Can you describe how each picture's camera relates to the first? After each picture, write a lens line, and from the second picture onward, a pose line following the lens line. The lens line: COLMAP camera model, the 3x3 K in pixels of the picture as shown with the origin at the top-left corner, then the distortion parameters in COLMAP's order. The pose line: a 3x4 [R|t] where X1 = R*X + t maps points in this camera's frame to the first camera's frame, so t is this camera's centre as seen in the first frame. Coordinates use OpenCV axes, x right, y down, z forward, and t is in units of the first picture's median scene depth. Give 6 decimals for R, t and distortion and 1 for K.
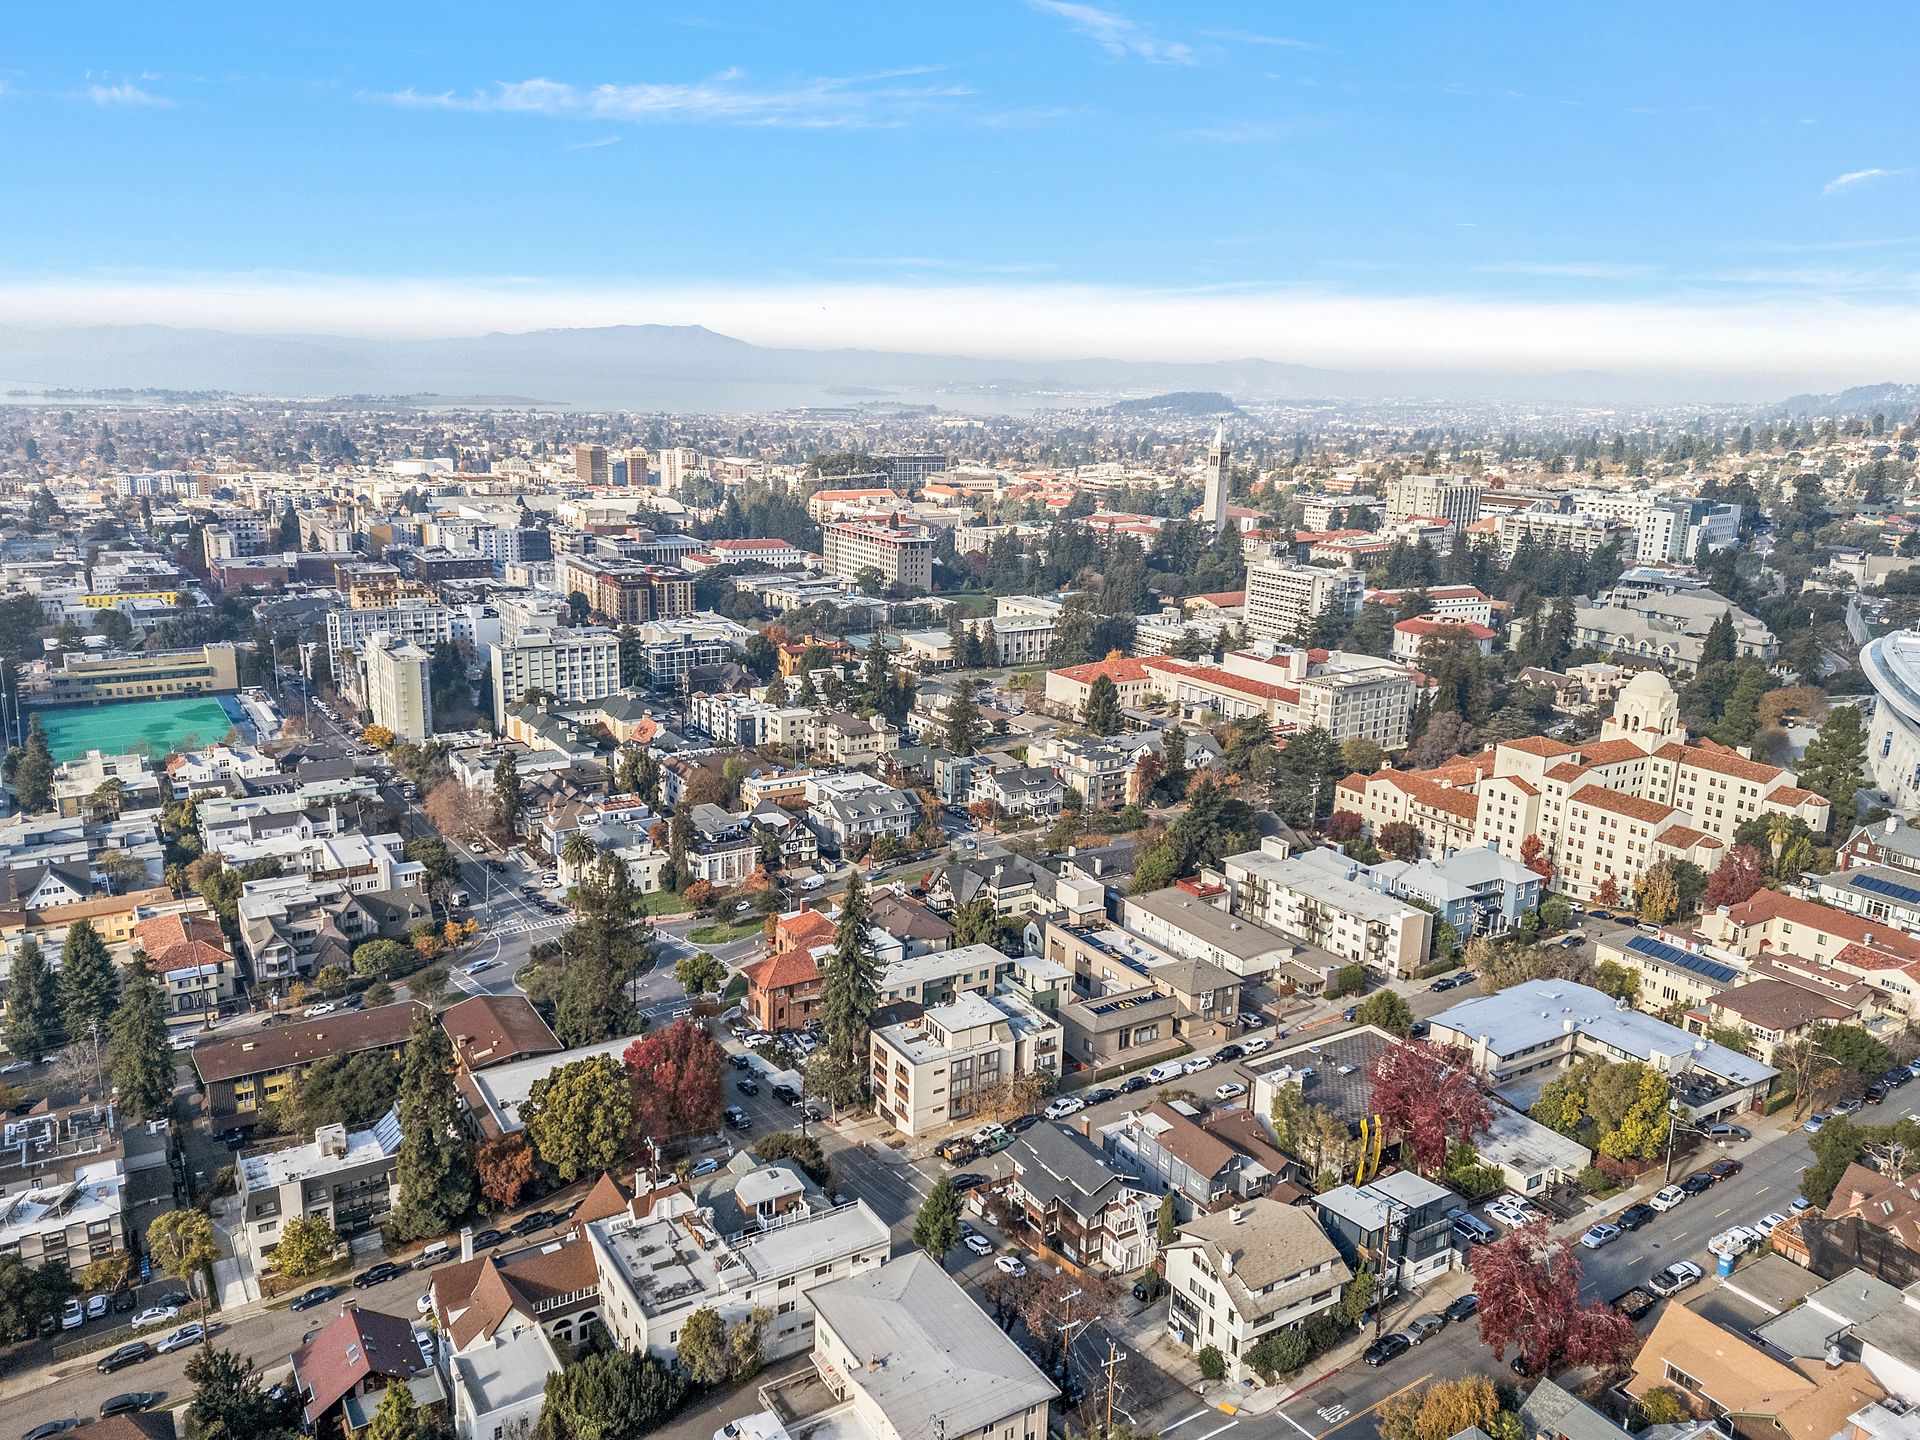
lens RADIAL K [[1387.1, 0, 1011.8], [0, 1387.1, 714.4], [0, 0, 1]] dist [0.102172, -0.097767]
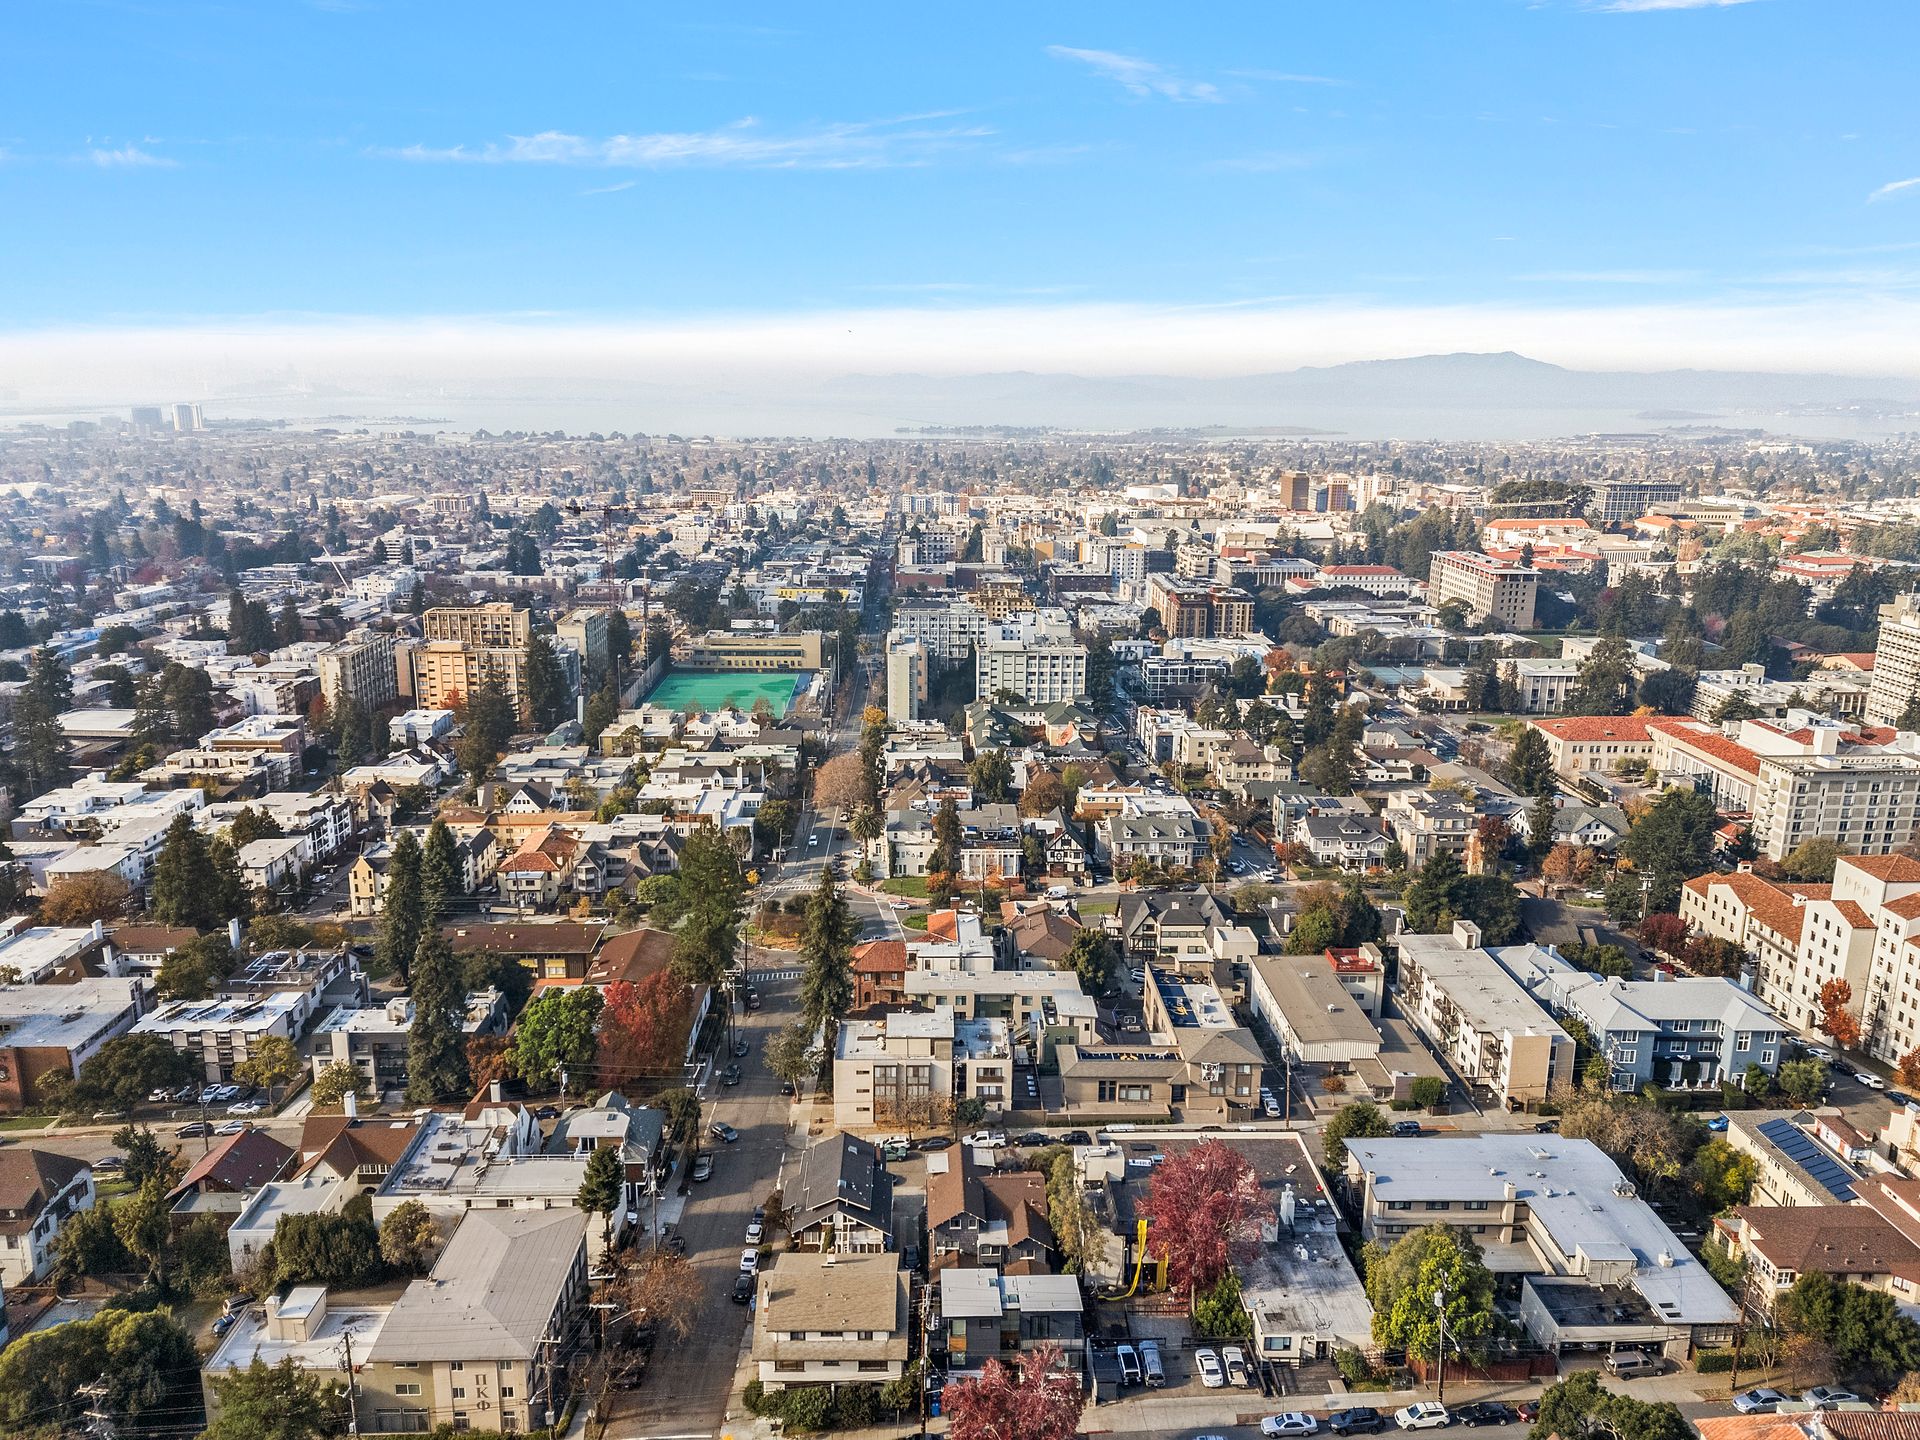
lens RADIAL K [[1387.1, 0, 1011.8], [0, 1387.1, 714.4], [0, 0, 1]] dist [0.102172, -0.097767]
pose [[0.864688, 0.097393, -0.492778, 0.305426], [-0.106874, 0.994232, 0.008967, -0.013587], [0.490809, 0.044911, 0.870109, 0.093510]]
